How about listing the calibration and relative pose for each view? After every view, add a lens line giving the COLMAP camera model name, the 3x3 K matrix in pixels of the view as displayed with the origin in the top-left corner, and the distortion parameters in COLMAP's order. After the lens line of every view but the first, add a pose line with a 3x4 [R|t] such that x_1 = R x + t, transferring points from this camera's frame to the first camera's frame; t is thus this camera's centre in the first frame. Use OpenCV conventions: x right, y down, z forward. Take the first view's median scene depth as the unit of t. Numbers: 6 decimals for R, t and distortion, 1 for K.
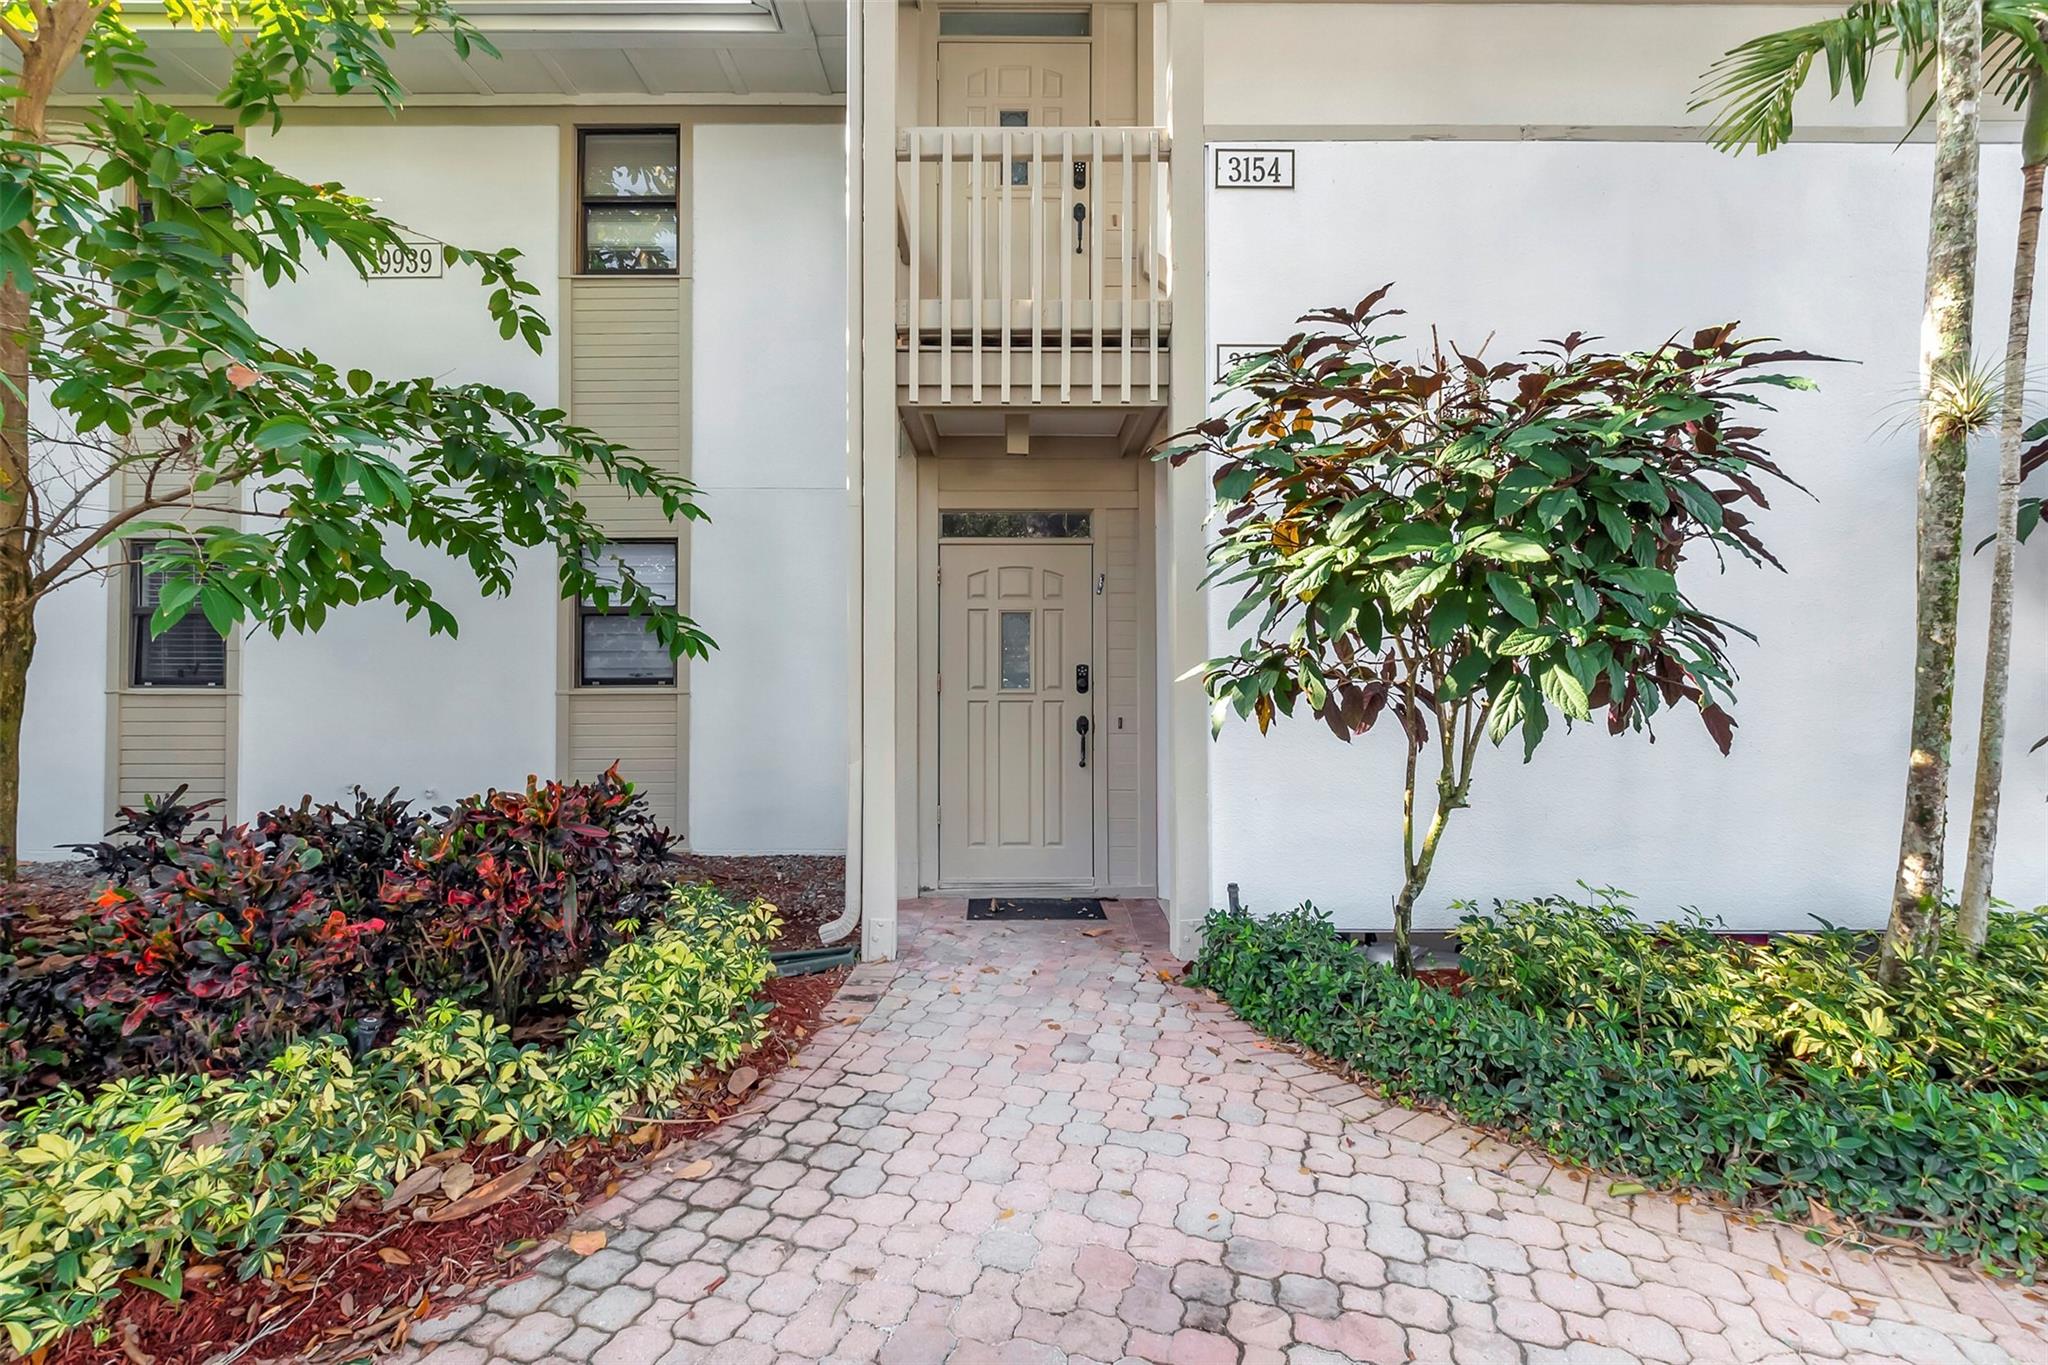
lens RADIAL K [[903.1, 0, 1022.8], [0, 903.1, 678.1], [0, 0, 1]] dist [0.002786, -0.003218]
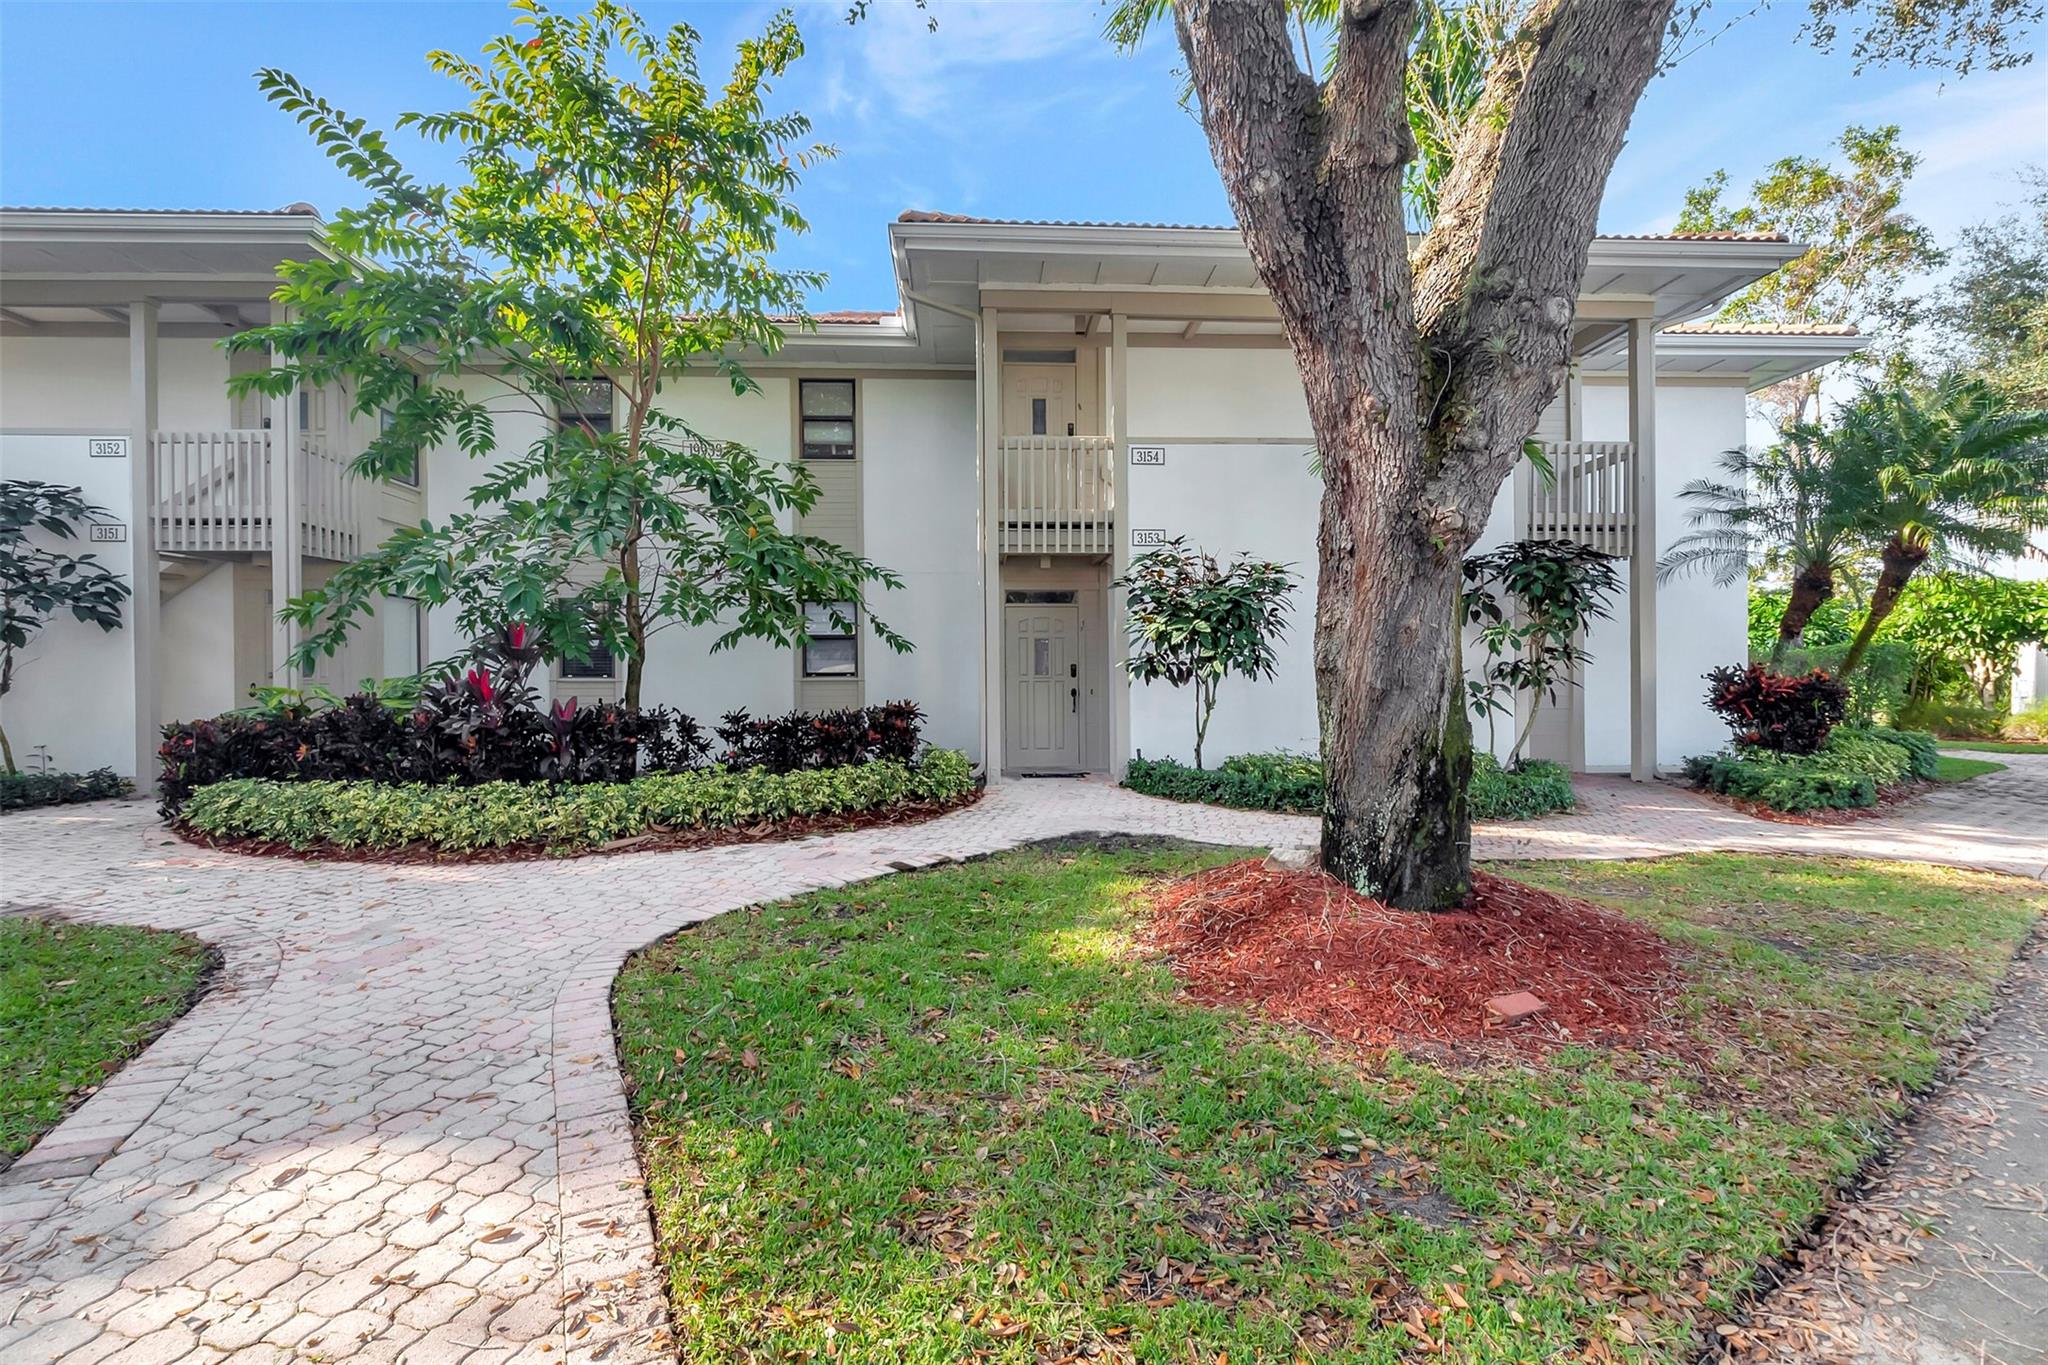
lens RADIAL K [[903.1, 0, 1025.1], [0, 903.1, 682.7], [0, 0, 1]] dist [0.002786, -0.003218]
pose [[0.998326, -0.000096, 0.057845, -0.207860], [0.000886, 0.999907, -0.013633, 0.070972], [-0.057838, 0.013662, 0.998232, -1.366107]]
